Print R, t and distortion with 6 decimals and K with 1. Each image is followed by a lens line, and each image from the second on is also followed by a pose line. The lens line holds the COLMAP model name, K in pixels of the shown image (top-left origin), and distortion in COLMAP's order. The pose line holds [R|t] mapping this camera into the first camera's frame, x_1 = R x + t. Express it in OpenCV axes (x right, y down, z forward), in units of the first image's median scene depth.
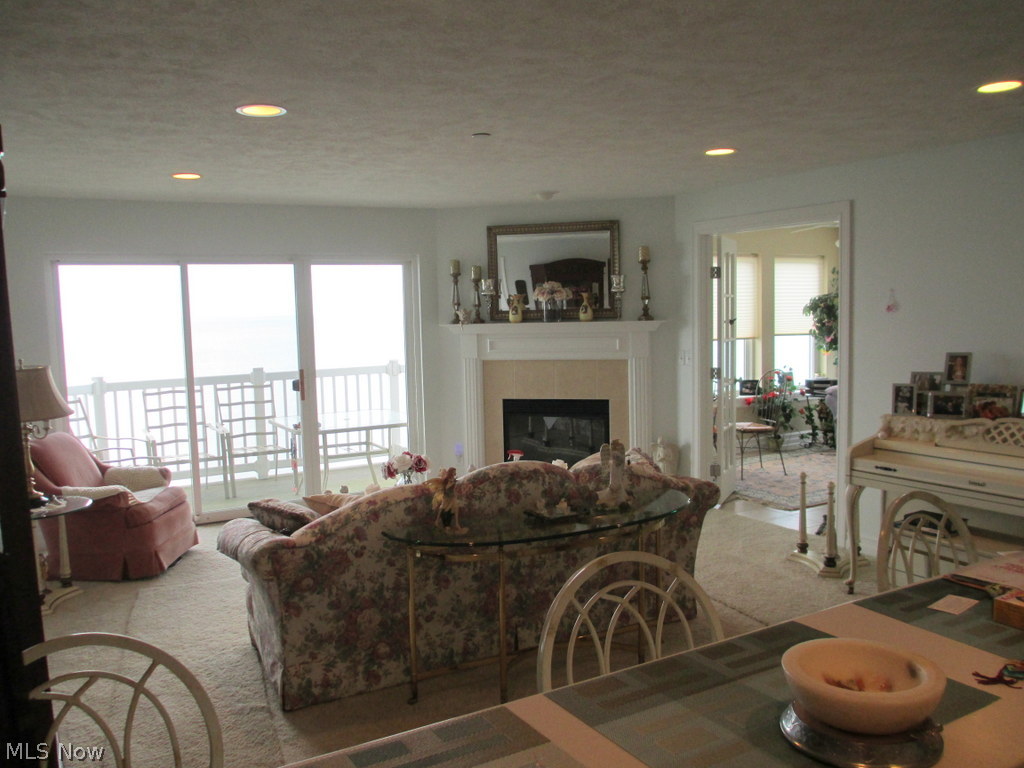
lens RADIAL K [[859.3, 0, 516.4], [0, 859.3, 393.1], [0, 0, 1]] dist [-0.049171, 0.010425]
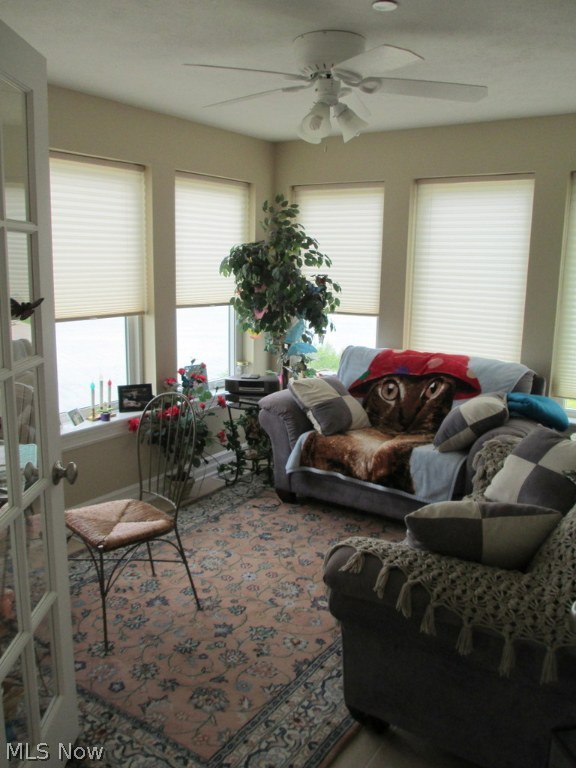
lens RADIAL K [[644.5, 0, 286.6], [0, 644.5, 384.0], [0, 0, 1]] dist [-0.049171, 0.010425]
pose [[0.898129, -0.044899, 0.437434, 0.171708], [0.001473, 0.995075, 0.099112, -0.059096], [-0.439729, -0.088371, 0.893772, 0.557827]]
